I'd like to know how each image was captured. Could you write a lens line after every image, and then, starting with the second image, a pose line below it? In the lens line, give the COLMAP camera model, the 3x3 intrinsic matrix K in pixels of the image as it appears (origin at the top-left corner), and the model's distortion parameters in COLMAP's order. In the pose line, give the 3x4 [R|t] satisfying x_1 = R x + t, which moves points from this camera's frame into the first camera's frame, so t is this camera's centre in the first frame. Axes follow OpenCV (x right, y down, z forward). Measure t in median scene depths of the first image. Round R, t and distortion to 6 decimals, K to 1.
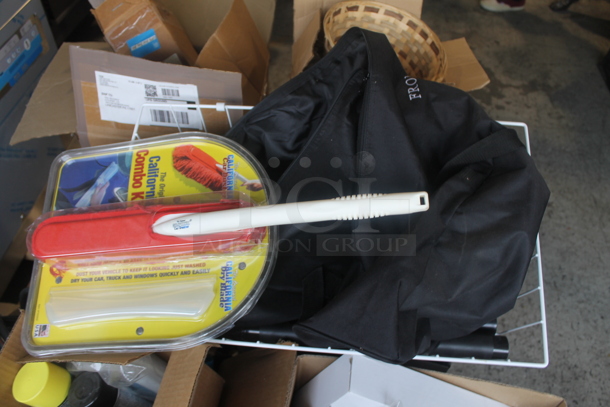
lens RADIAL K [[514.1, 0, 293.4], [0, 514.1, 198.4], [0, 0, 1]] dist [-0.131591, 0.089605]
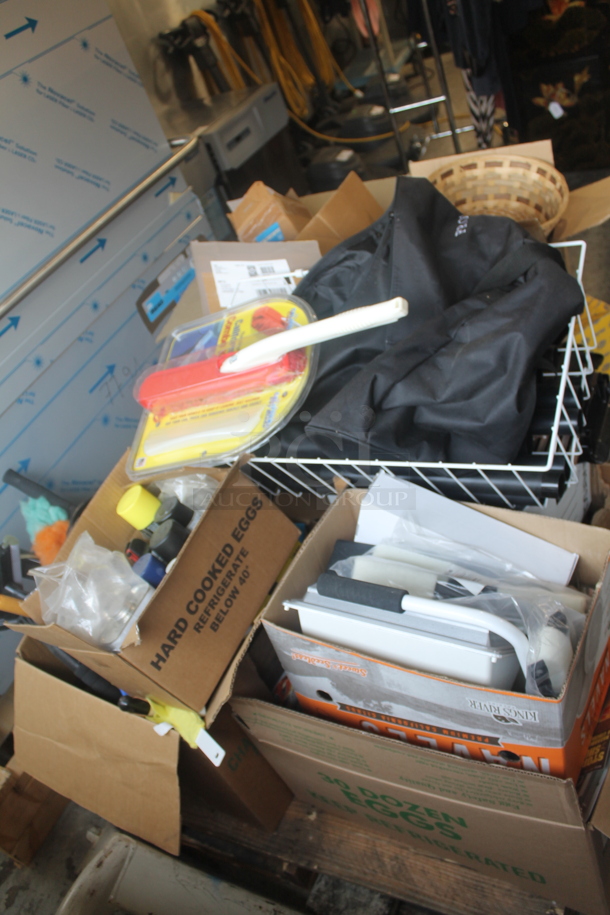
lens RADIAL K [[771.2, 0, 299.4], [0, 771.2, 439.8], [0, 0, 1]] dist [-0.131591, 0.089605]
pose [[0.885032, -0.040114, -0.463799, 0.454637], [-0.009268, 0.994565, -0.103706, 0.259313], [0.465438, 0.096082, 0.879850, -0.301452]]
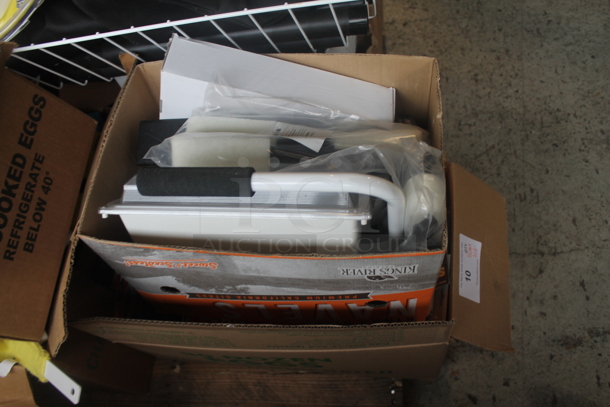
lens RADIAL K [[514.1, 0, 292.2], [0, 514.1, 197.9], [0, 0, 1]] dist [-0.131591, 0.089605]
pose [[0.979475, -0.143874, -0.141169, 0.269848], [0.174454, 0.955921, 0.236179, 0.260172], [0.100966, -0.255959, 0.961400, 0.046304]]
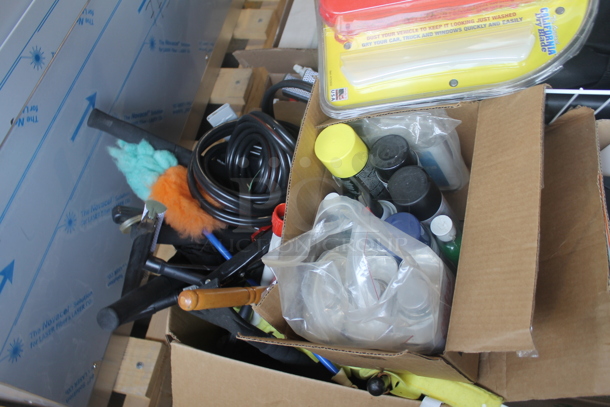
lens RADIAL K [[514.1, 0, 304.5], [0, 514.1, 200.6], [0, 0, 1]] dist [-0.131591, 0.089605]
pose [[0.990460, -0.018365, -0.136574, -0.284671], [0.042385, 0.983635, 0.175118, 0.188243], [0.131123, -0.179236, 0.975029, -0.004018]]
